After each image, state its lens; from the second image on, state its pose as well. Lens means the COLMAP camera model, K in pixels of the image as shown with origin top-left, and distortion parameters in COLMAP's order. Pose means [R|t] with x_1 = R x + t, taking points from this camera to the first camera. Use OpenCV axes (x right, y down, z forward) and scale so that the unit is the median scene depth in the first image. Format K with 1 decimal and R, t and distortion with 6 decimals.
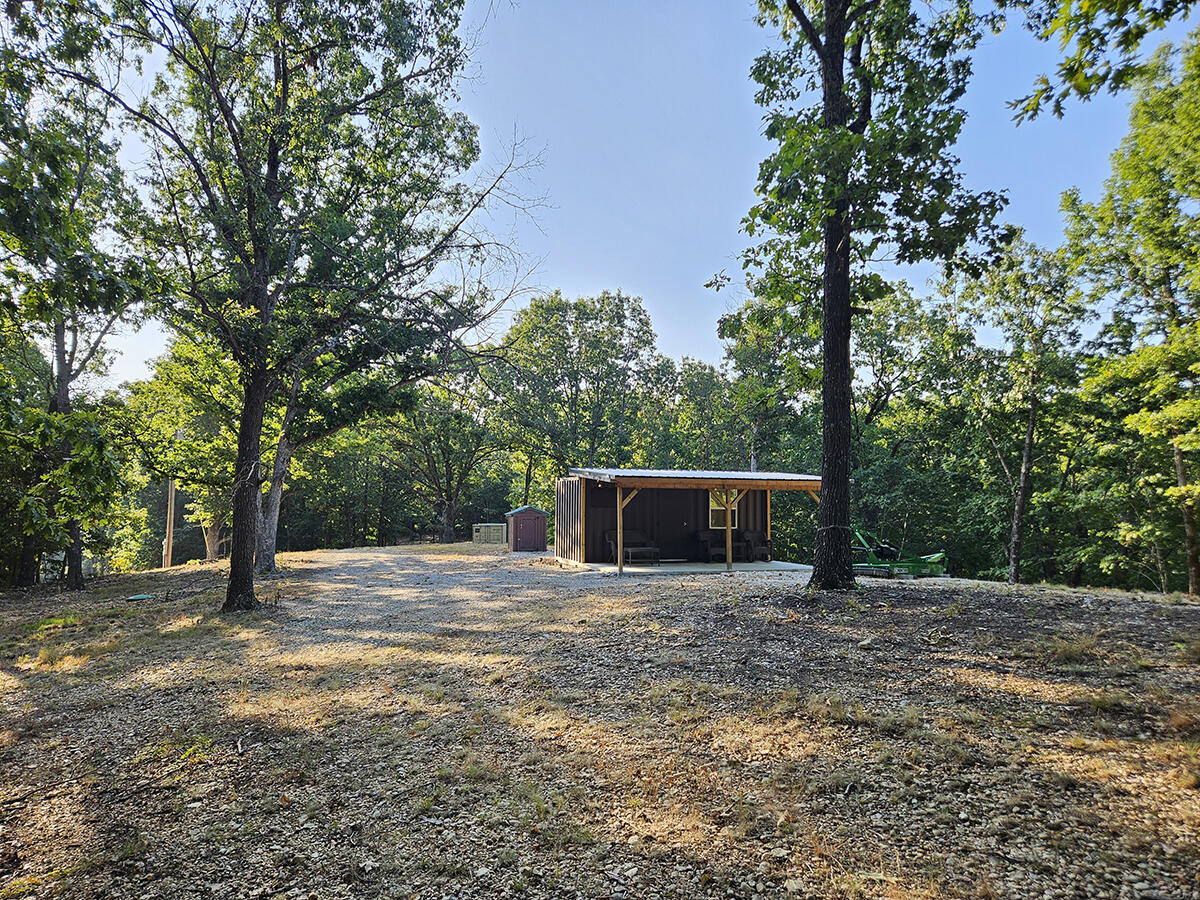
lens RADIAL K [[793.4, 0, 600.0], [0, 793.4, 450.0], [0, 0, 1]] dist [0.043685, -0.035786]
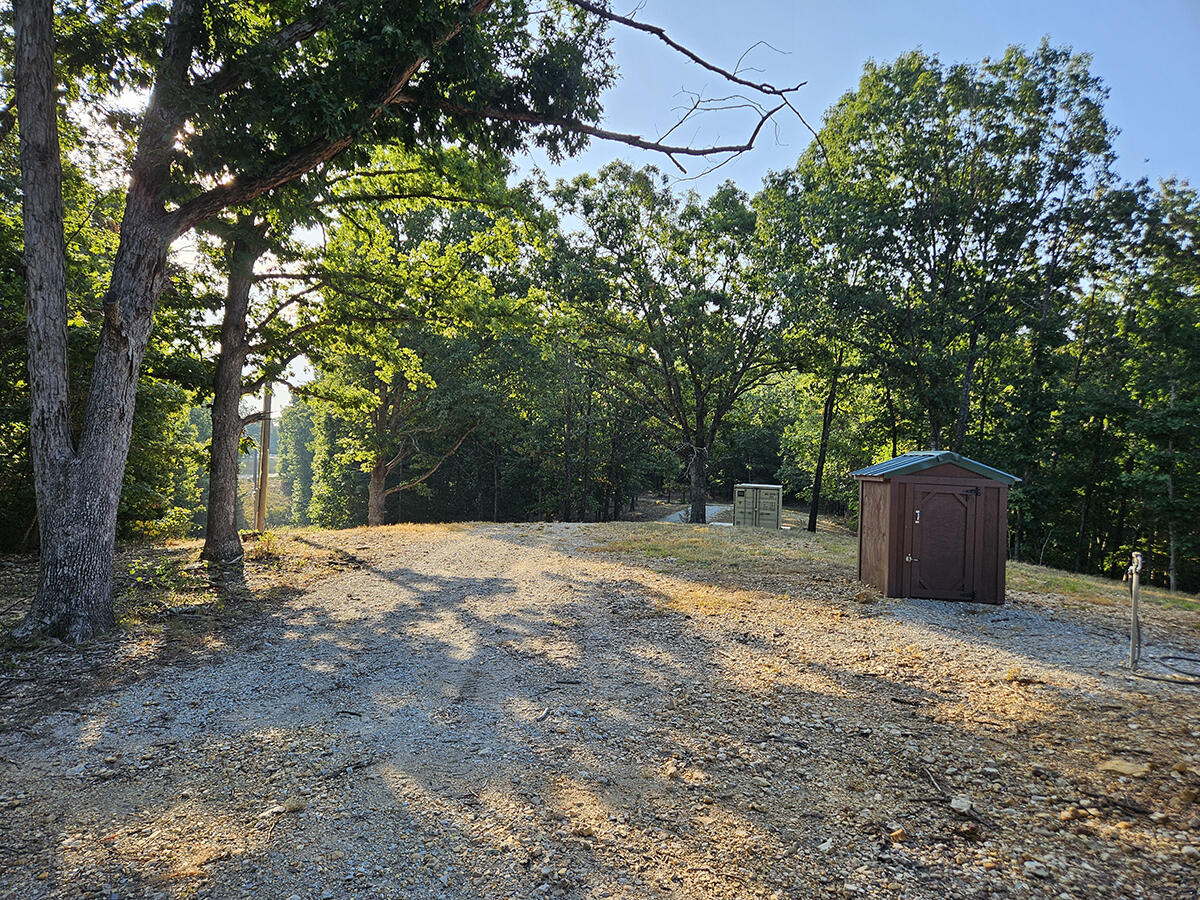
lens RADIAL K [[793.4, 0, 600.0], [0, 793.4, 450.0], [0, 0, 1]] dist [0.043685, -0.035786]
pose [[0.952884, 0.032978, -0.301536, -0.081472], [-0.015596, 0.998084, 0.059872, 0.032241], [0.302932, -0.052348, 0.951573, 0.405086]]
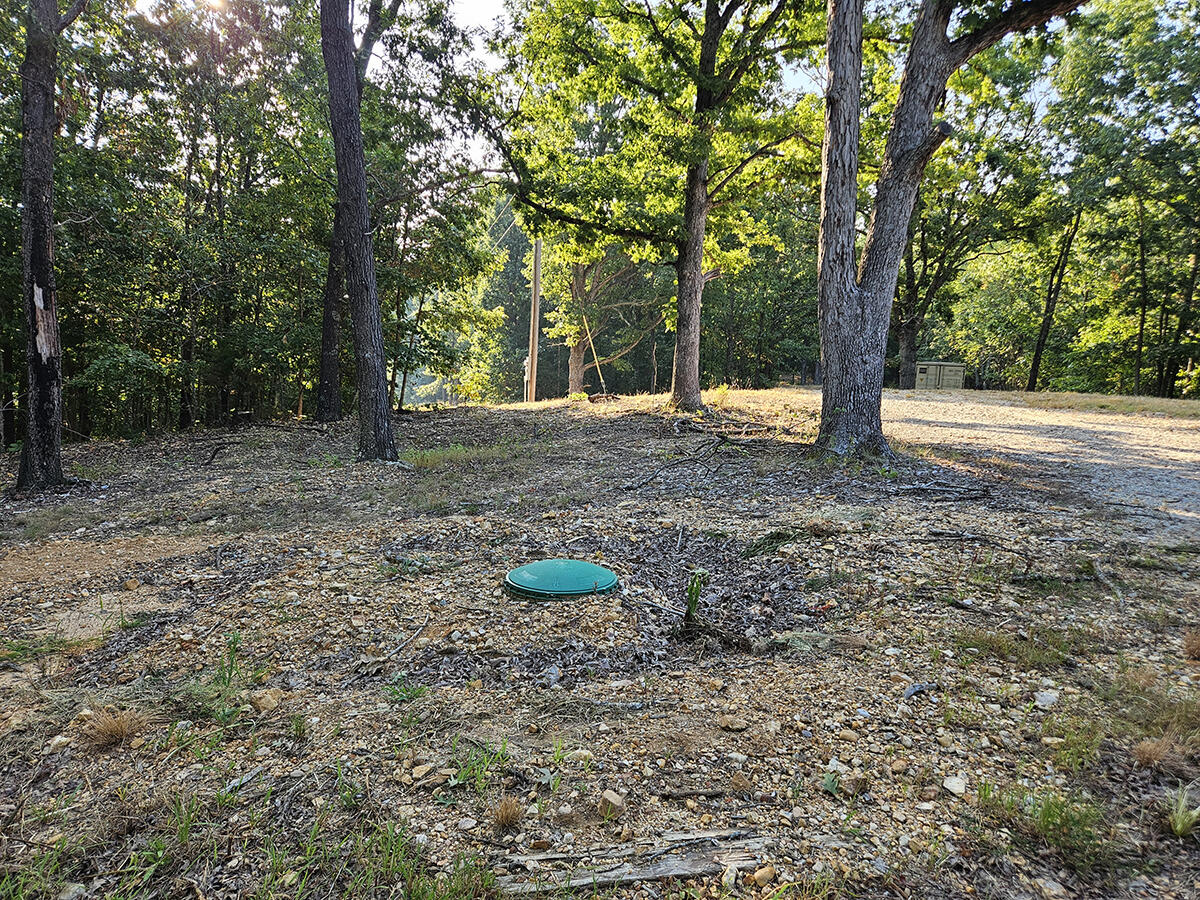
lens RADIAL K [[793.4, 0, 600.0], [0, 793.4, 450.0], [0, 0, 1]] dist [0.043685, -0.035786]
pose [[0.930597, 0.085939, -0.355814, -0.210163], [-0.012751, 0.979070, 0.203124, 0.043601], [0.365823, -0.184489, 0.912216, 0.348448]]
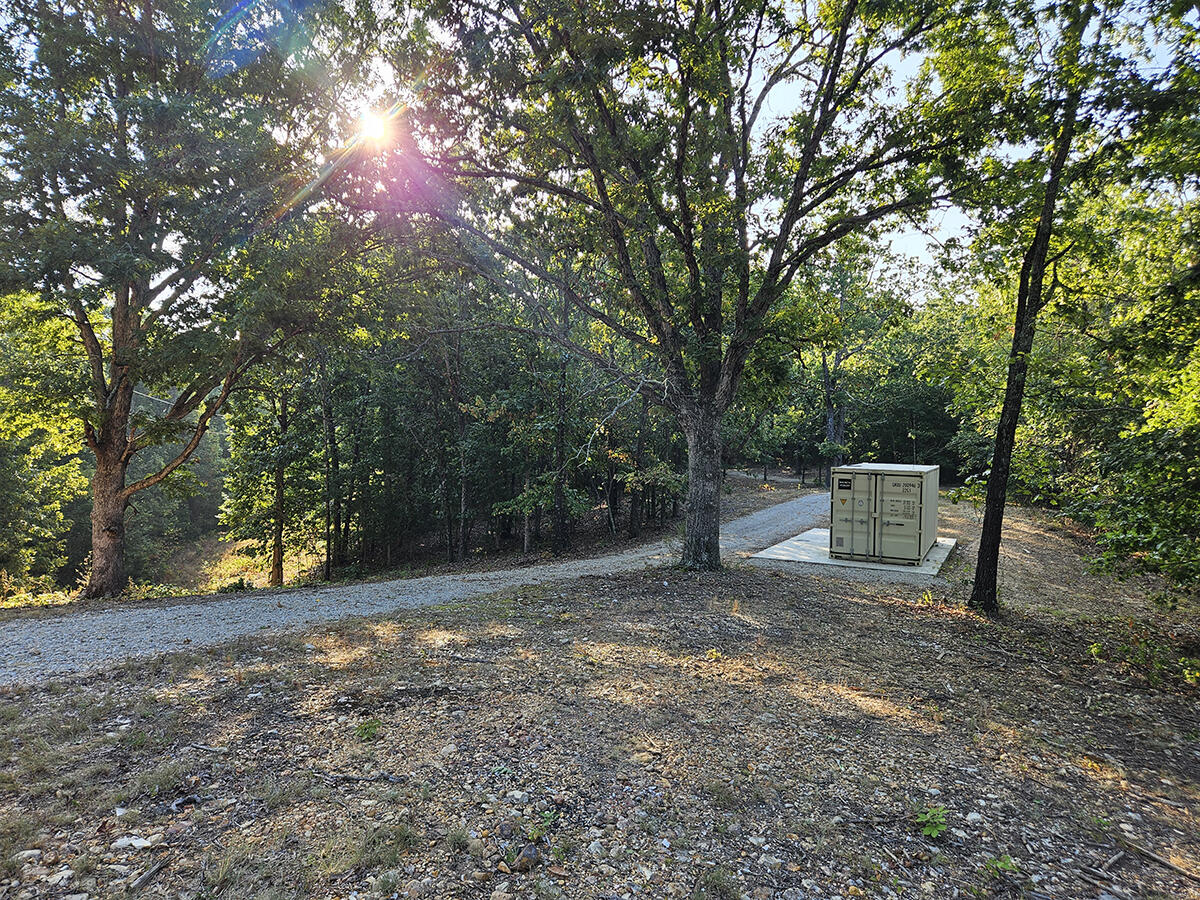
lens RADIAL K [[793.4, 0, 600.0], [0, 793.4, 450.0], [0, 0, 1]] dist [0.043685, -0.035786]
pose [[0.869671, 0.034993, -0.492390, -0.094004], [0.015173, 0.995118, 0.097519, 0.064968], [0.493399, -0.092280, 0.864894, 0.832754]]
